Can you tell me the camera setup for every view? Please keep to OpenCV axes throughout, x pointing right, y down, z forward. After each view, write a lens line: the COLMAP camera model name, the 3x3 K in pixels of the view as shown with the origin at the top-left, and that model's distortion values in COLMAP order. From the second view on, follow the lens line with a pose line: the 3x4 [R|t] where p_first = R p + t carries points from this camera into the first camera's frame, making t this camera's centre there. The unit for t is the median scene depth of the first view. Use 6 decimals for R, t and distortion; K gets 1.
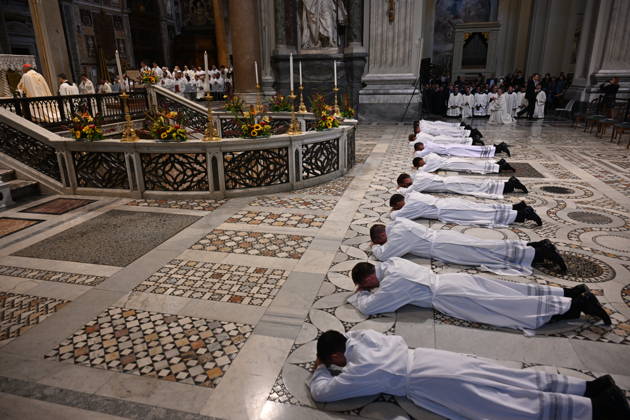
lens RADIAL K [[416.0, 0, 312.6], [0, 416.0, 208.0], [0, 0, 1]] dist [-0.003136, -0.001964]
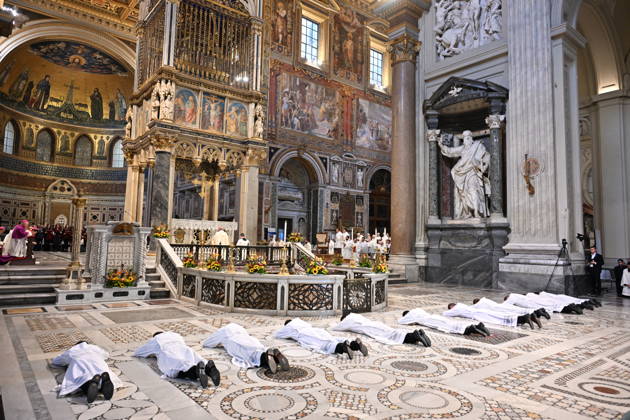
lens RADIAL K [[416.0, 0, 312.6], [0, 416.0, 208.0], [0, 0, 1]] dist [-0.003136, -0.001964]
pose [[0.793603, -0.014931, -0.608253, 0.373090], [-0.219930, 0.925064, -0.309657, 0.011152], [0.567297, 0.379518, 0.730849, -0.024288]]
